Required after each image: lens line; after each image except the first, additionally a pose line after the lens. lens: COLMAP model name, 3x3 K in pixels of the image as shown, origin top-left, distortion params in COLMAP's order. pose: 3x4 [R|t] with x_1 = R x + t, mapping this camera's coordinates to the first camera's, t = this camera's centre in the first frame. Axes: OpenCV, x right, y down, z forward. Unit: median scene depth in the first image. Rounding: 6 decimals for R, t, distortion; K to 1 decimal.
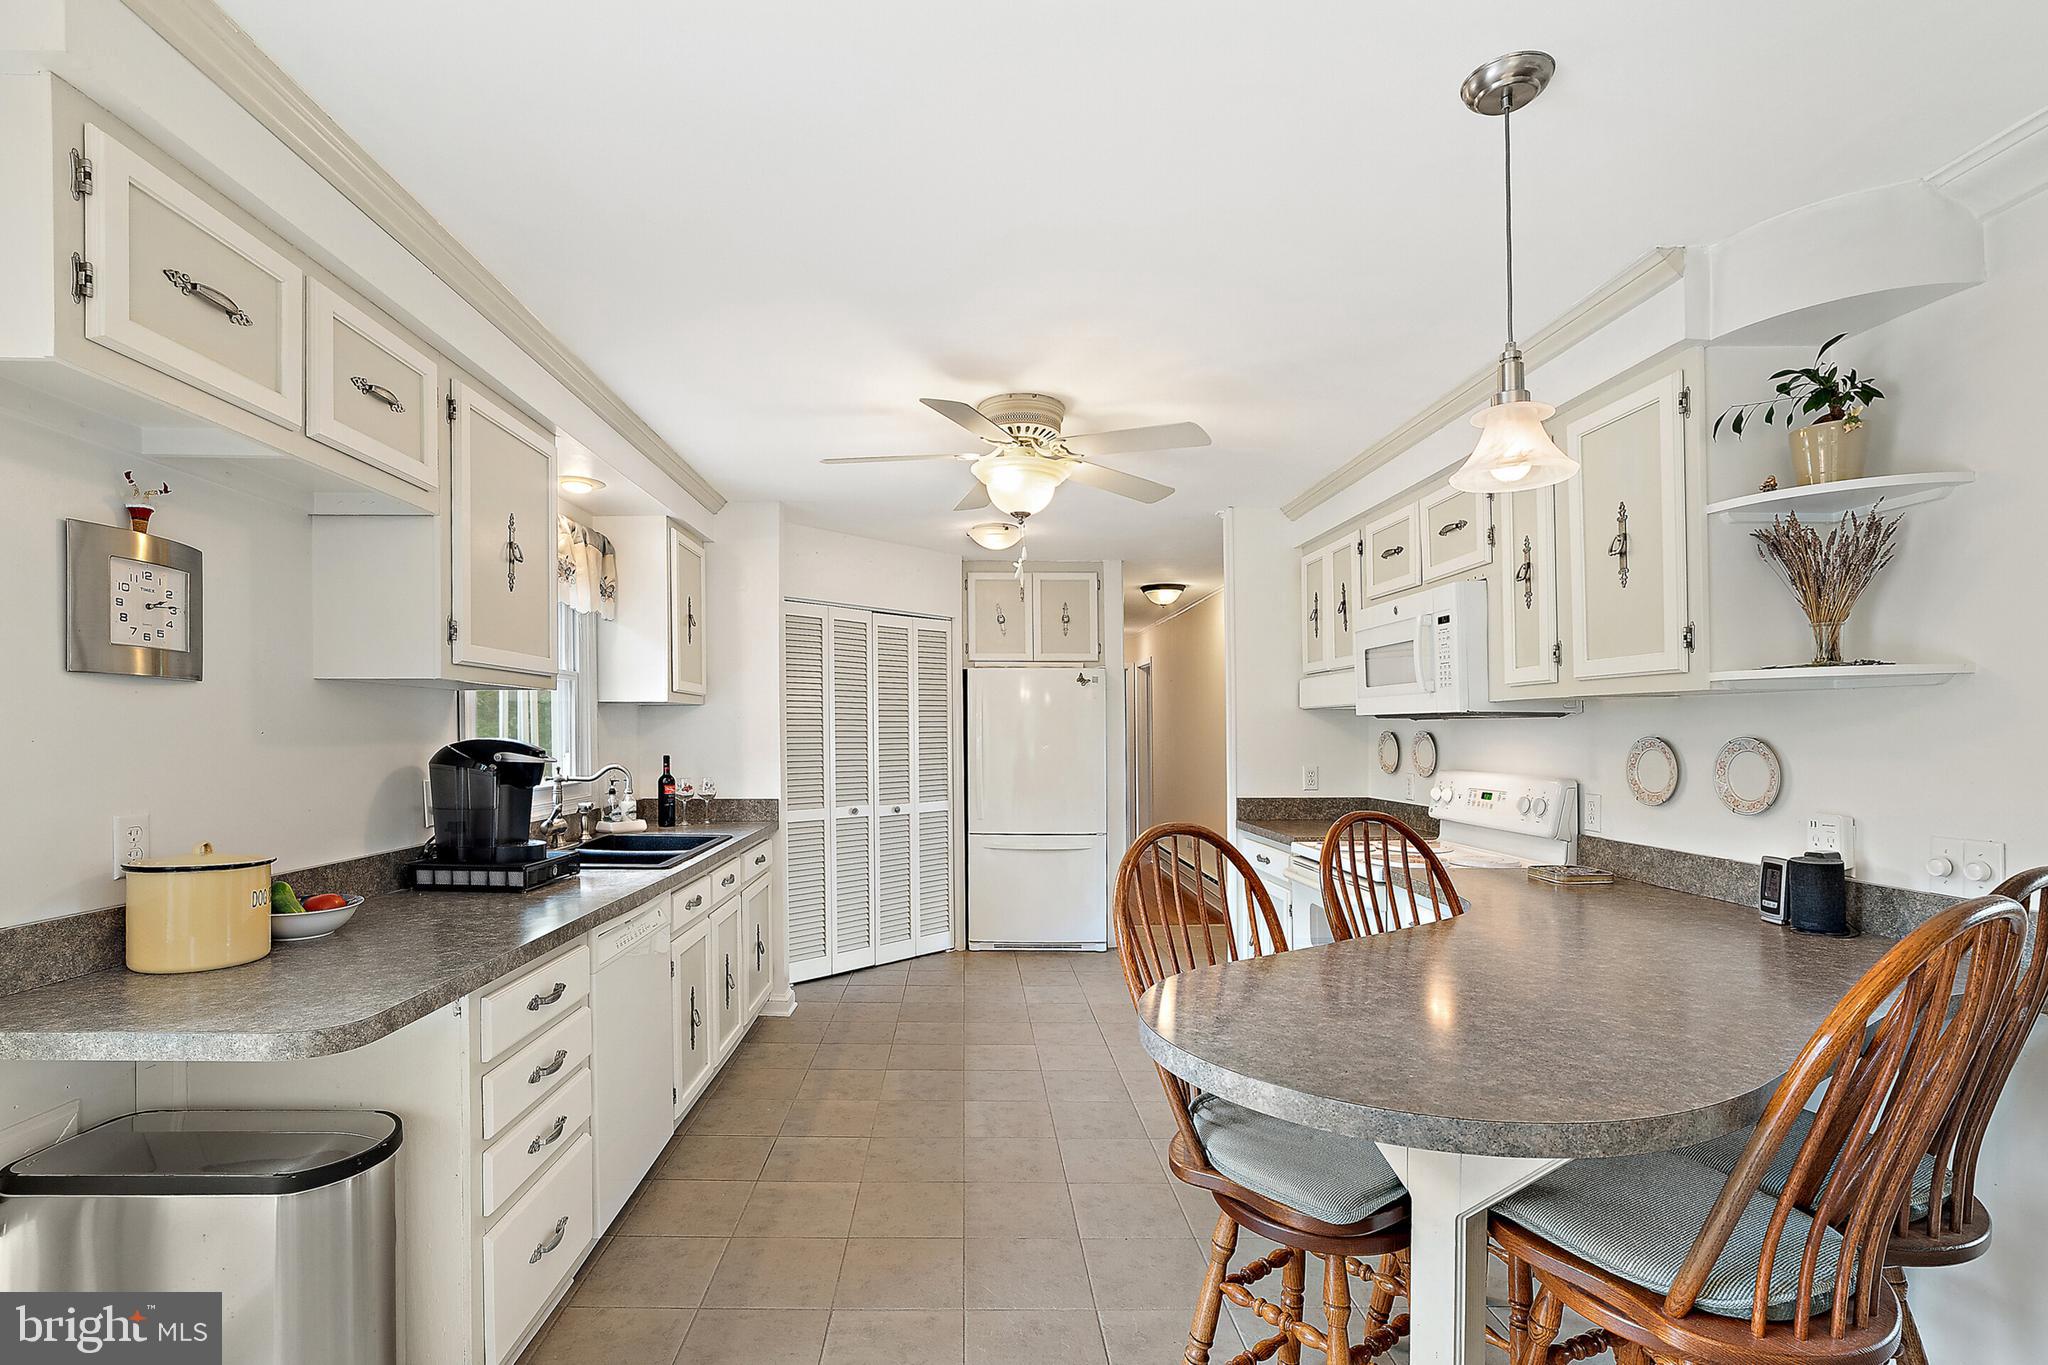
lens RADIAL K [[905.0, 0, 967.4], [0, 905.0, 730.5], [0, 0, 1]] dist [-0.025249, 0.011776]
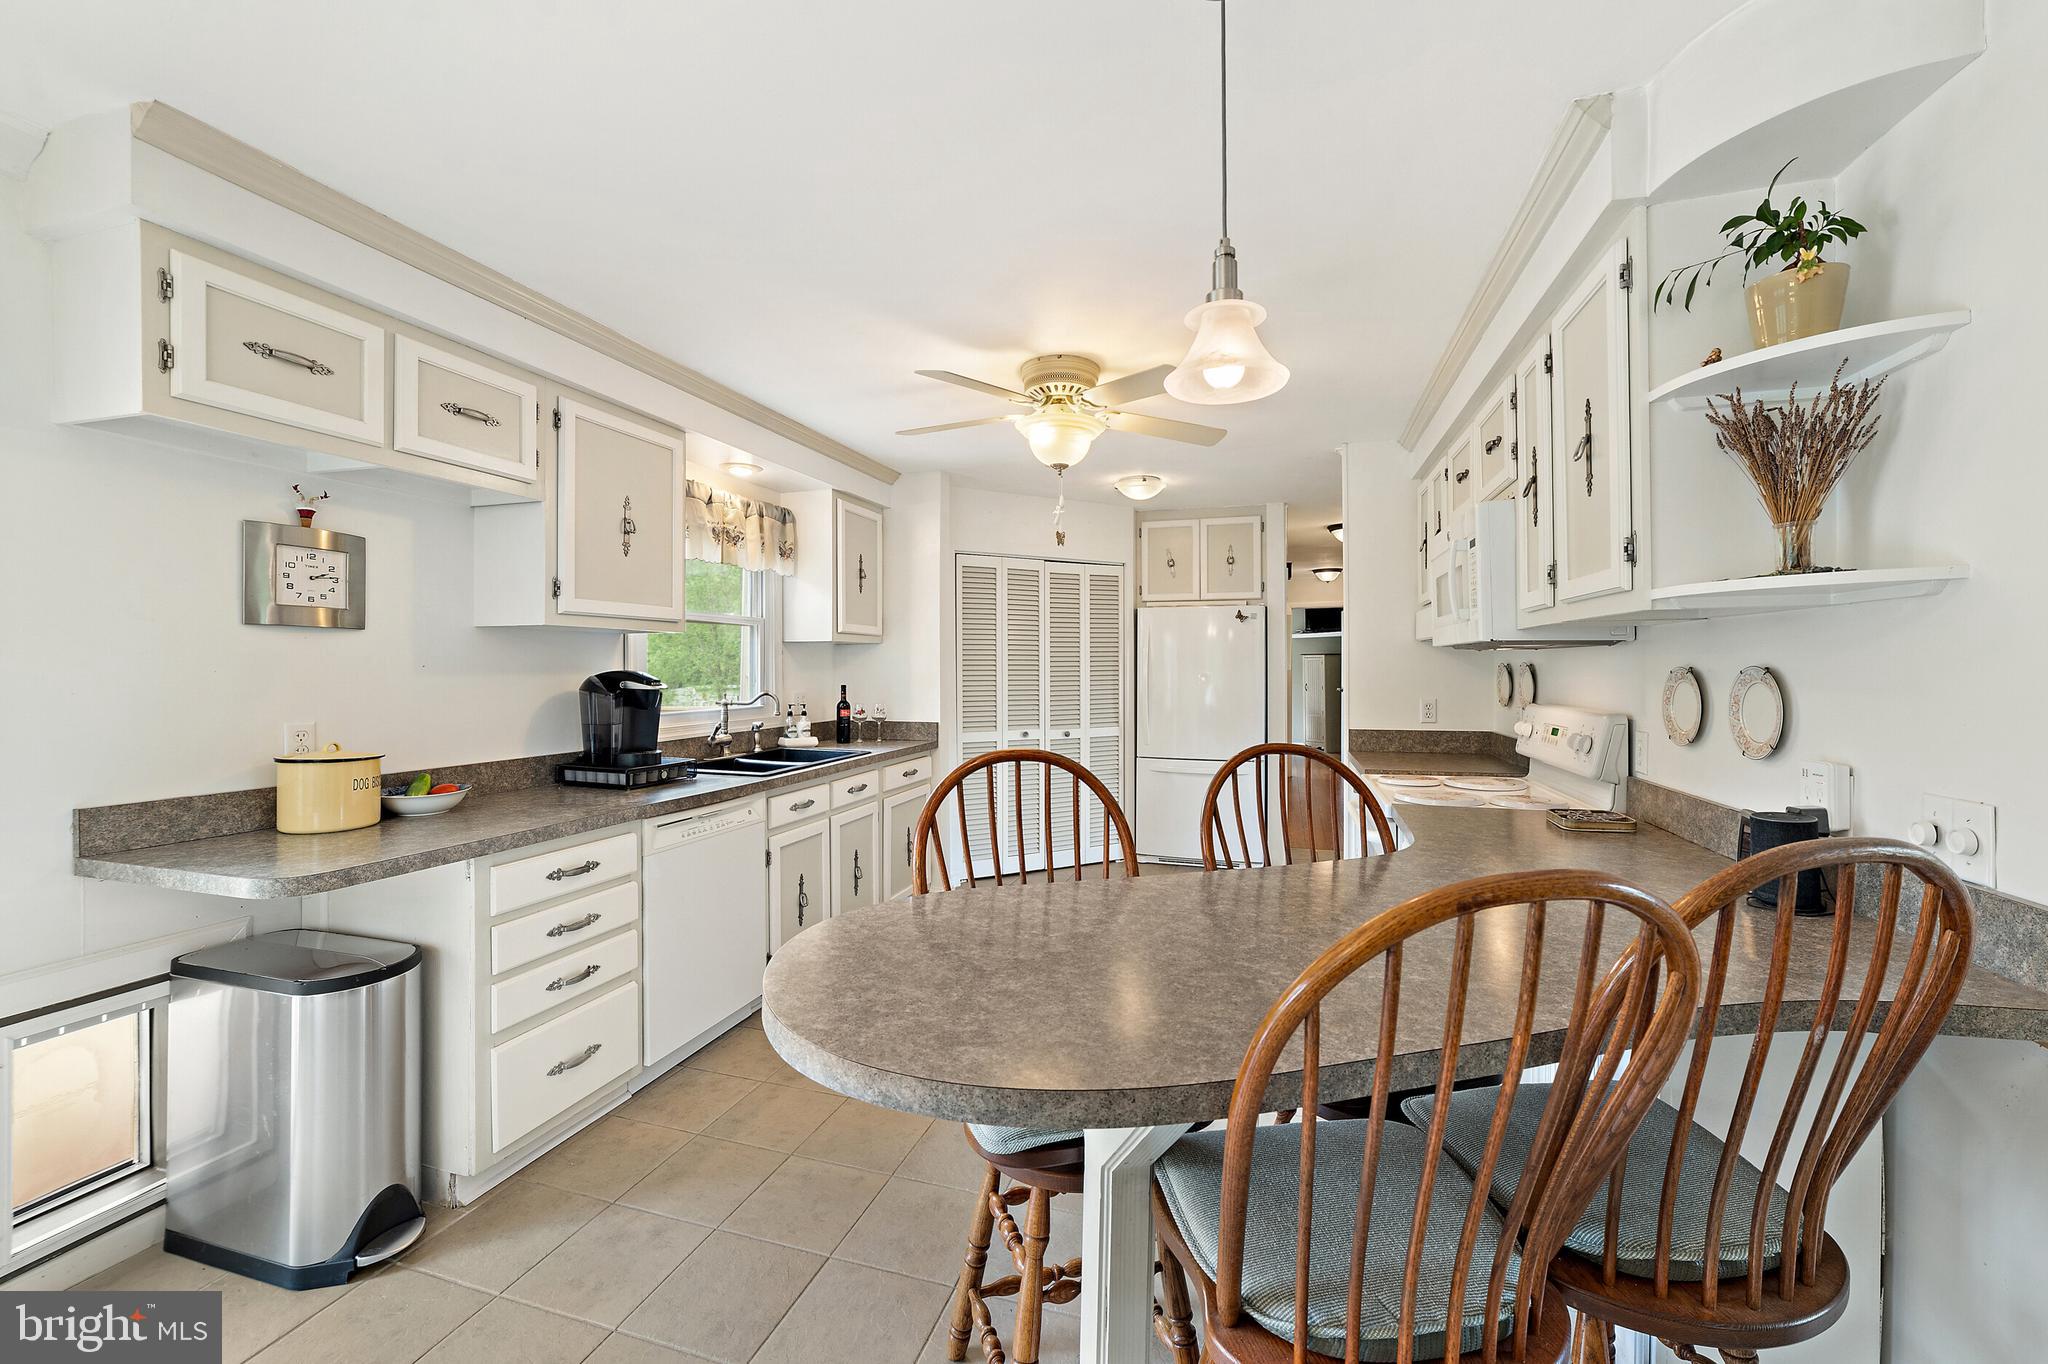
lens RADIAL K [[782.8, 0, 1011.7], [0, 782.8, 668.8], [0, 0, 1]] dist [-0.022553, 0.009268]
pose [[0.957191, -0.002311, -0.289448, 0.384805], [0.003526, 0.999987, 0.003677, 0.004771], [0.289436, -0.004540, 0.957187, 0.100823]]
